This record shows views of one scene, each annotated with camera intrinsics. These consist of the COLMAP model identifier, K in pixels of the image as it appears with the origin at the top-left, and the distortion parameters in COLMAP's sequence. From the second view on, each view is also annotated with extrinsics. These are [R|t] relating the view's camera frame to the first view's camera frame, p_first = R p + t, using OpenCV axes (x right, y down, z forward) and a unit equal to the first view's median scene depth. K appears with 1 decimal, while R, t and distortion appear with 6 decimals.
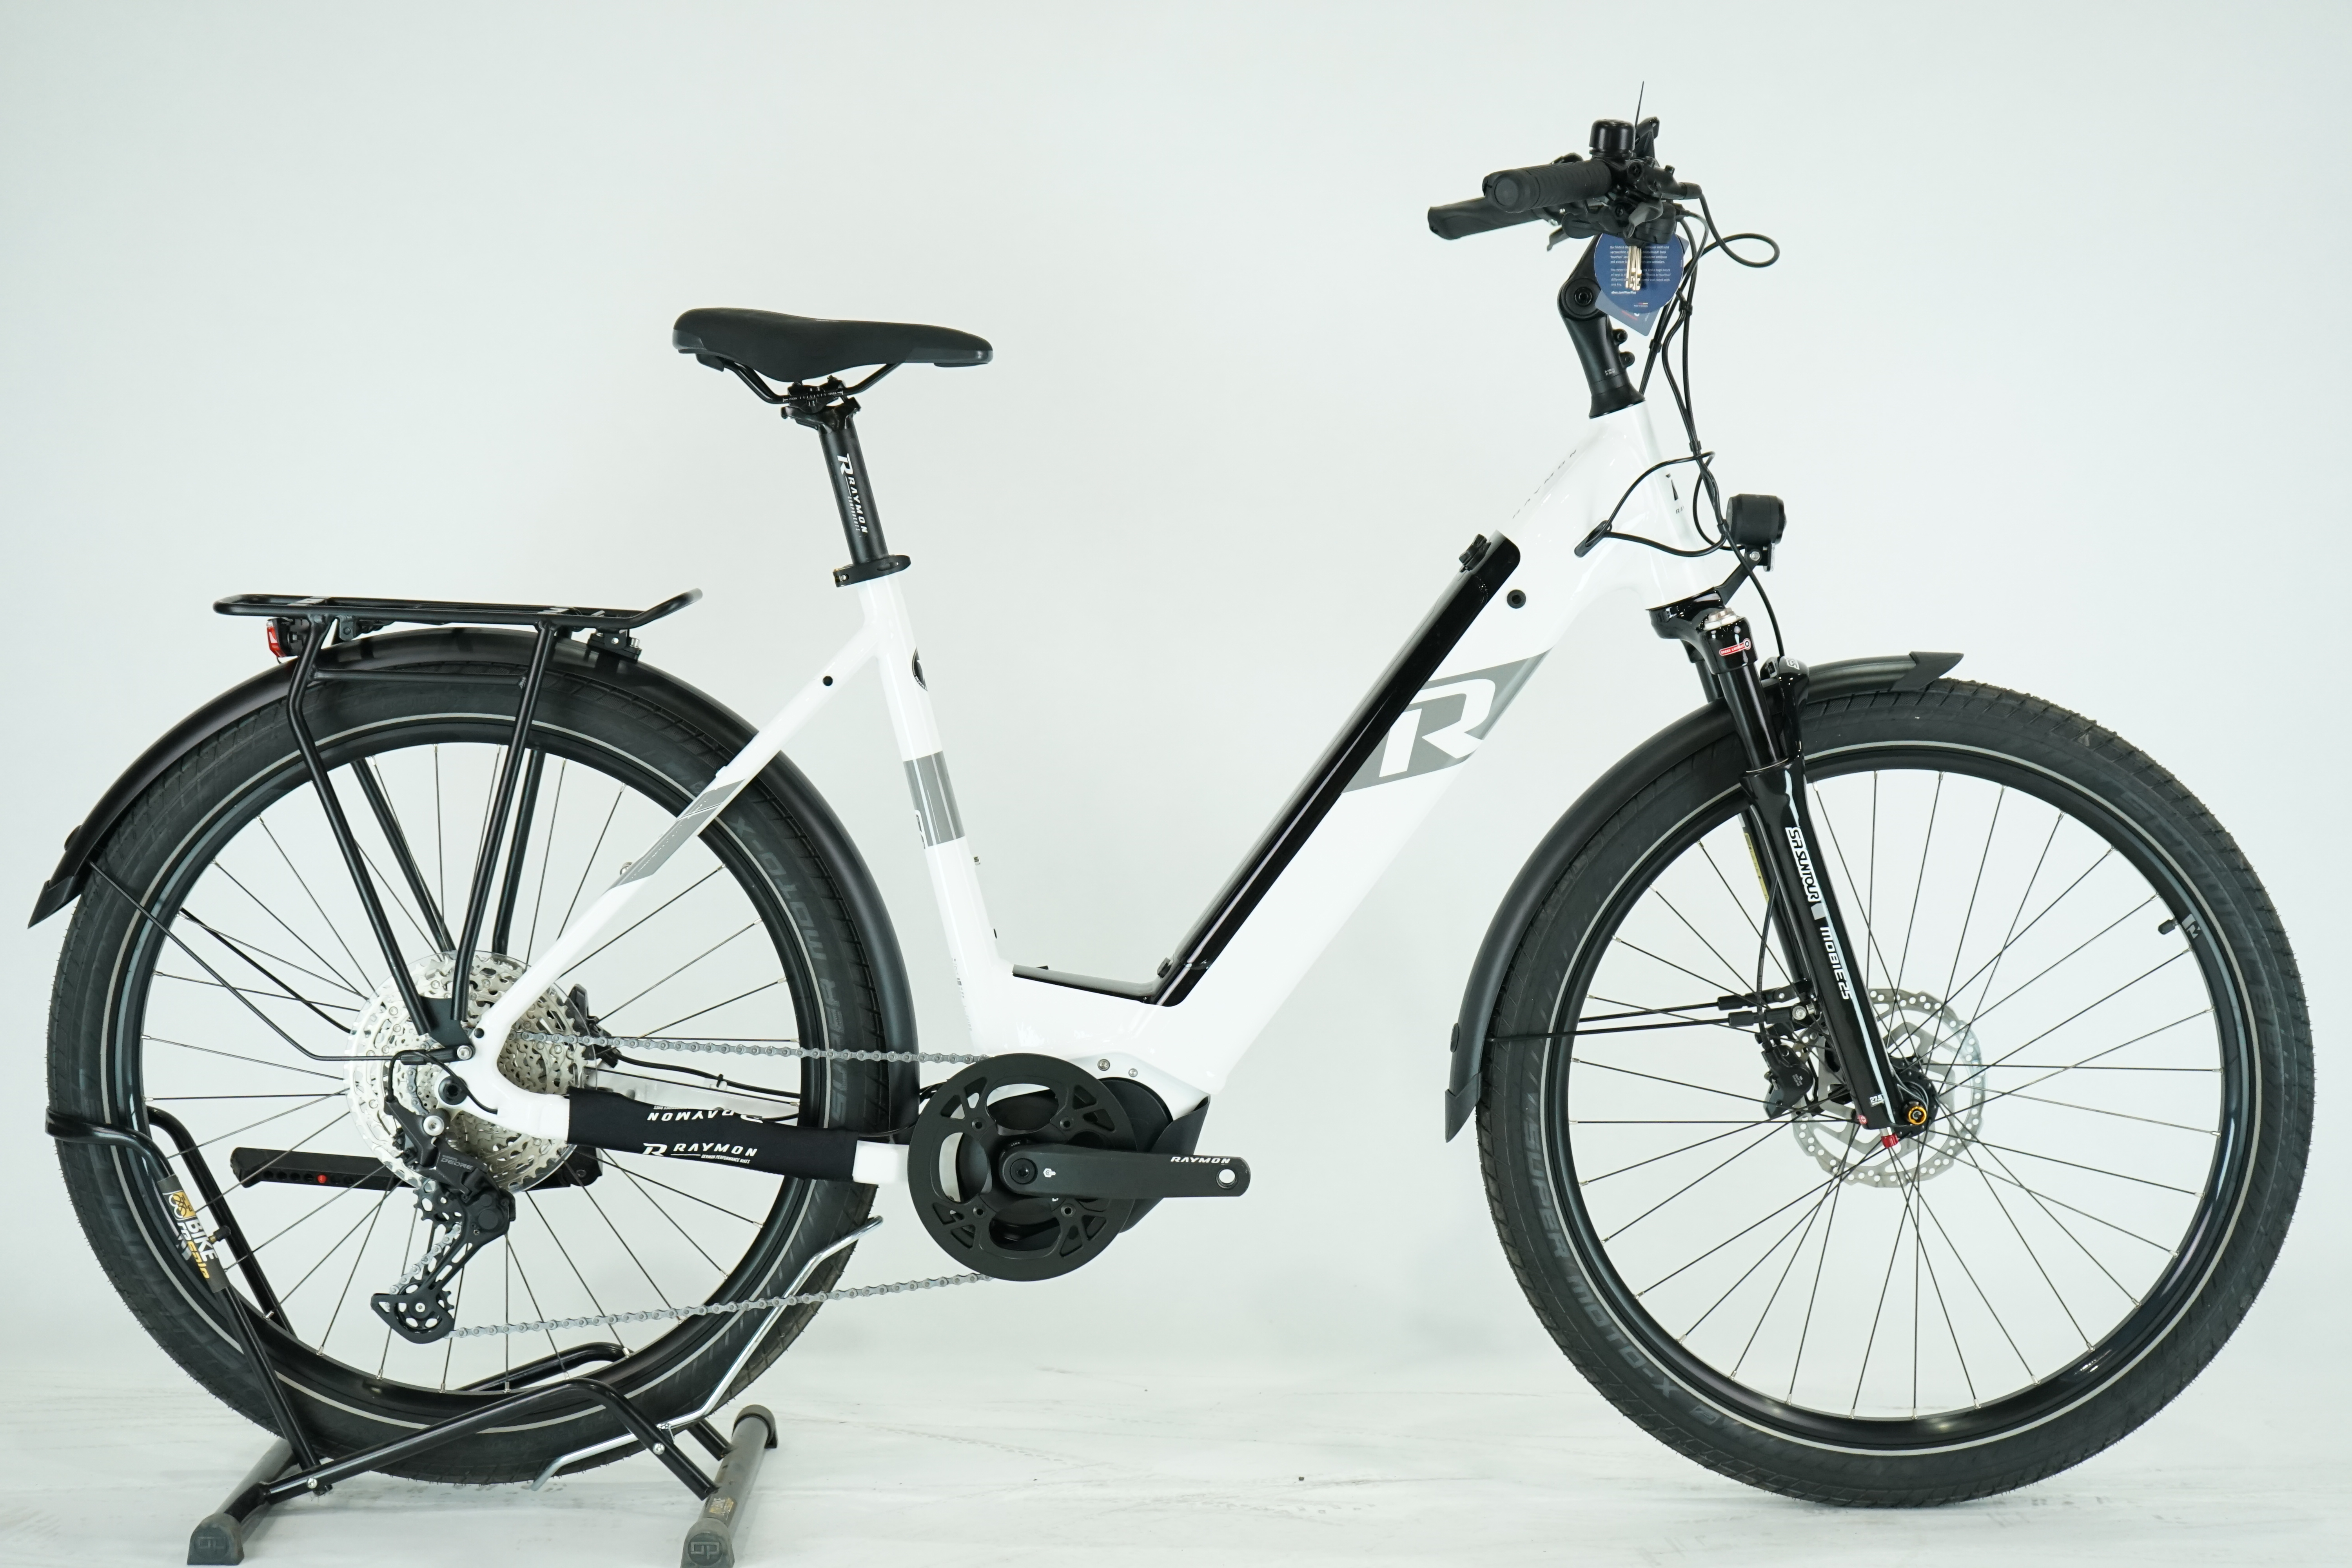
lens RADIAL K [[3903.9, 0, 1176.0], [0, 3903.9, 784.0], [0, 0, 1]] dist [-0.034076, 0.085608]
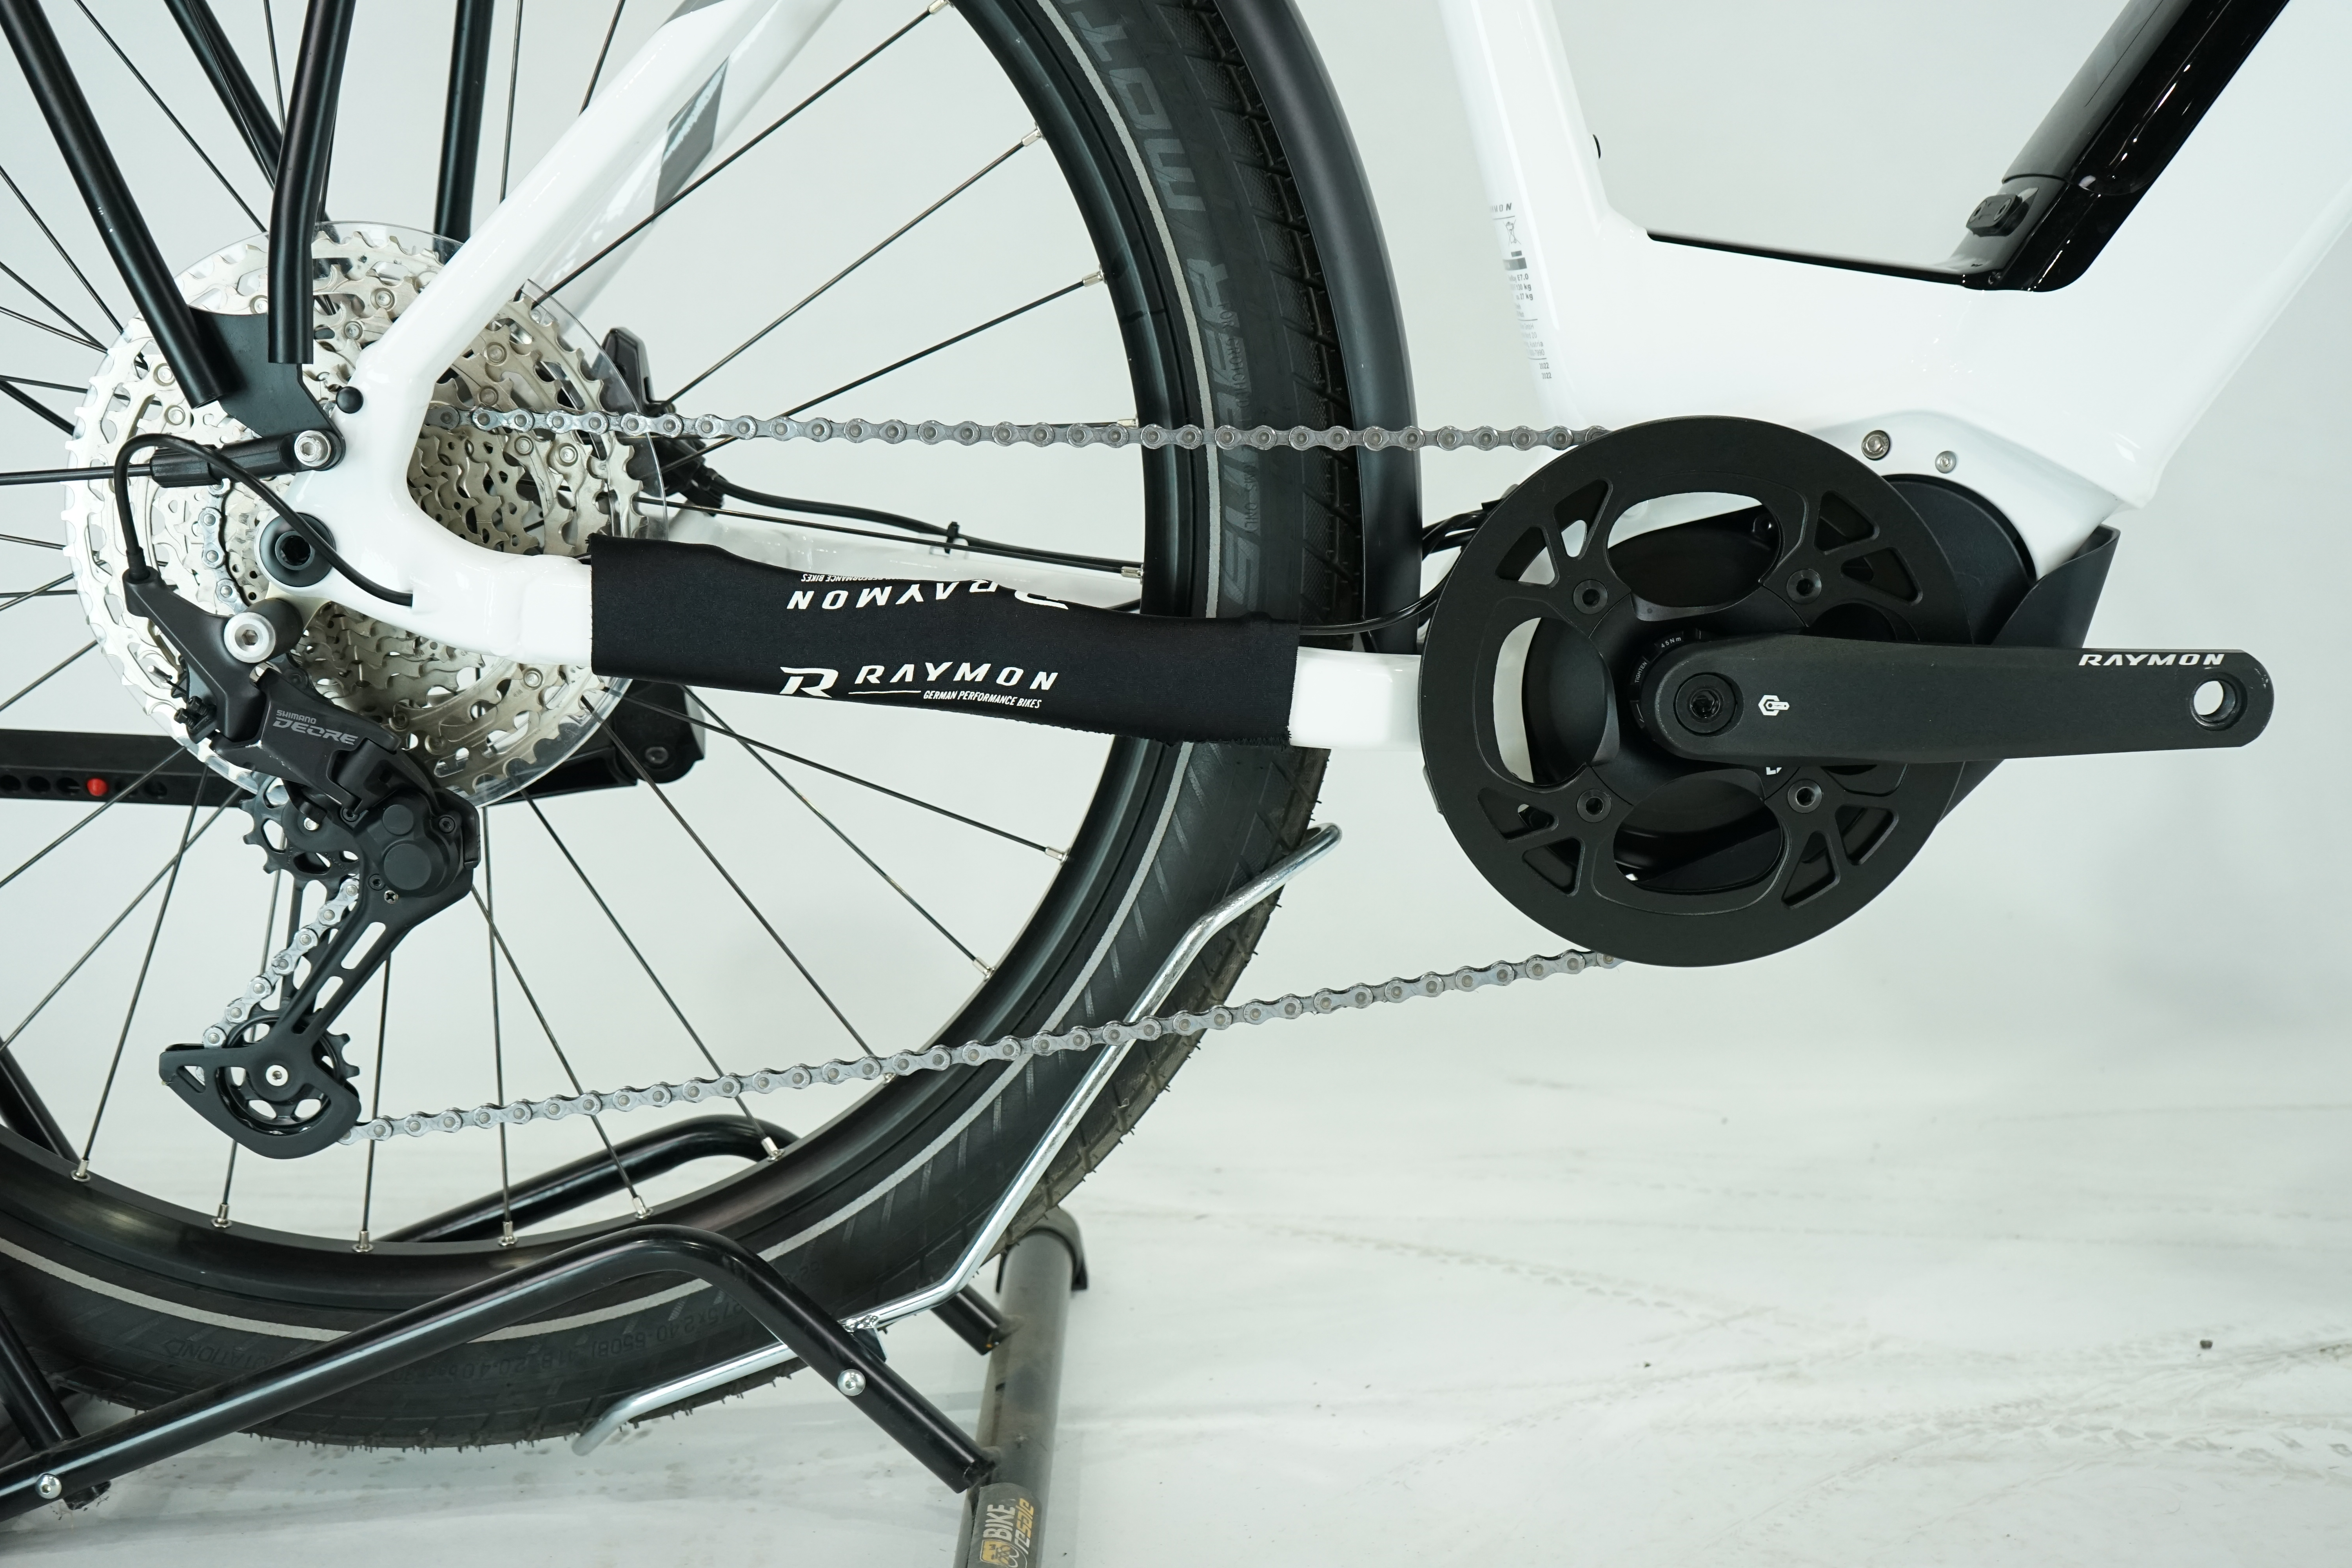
lens RADIAL K [[2784.5, 0, 1176.0], [0, 2784.5, 784.0], [0, 0, 1]] dist [0.034592, 0.008834]
pose [[0.999322, -0.034218, -0.013561, -0.090338], [0.035380, 0.994601, 0.097558, 0.076238], [0.010150, -0.097971, 0.995137, 0.699287]]
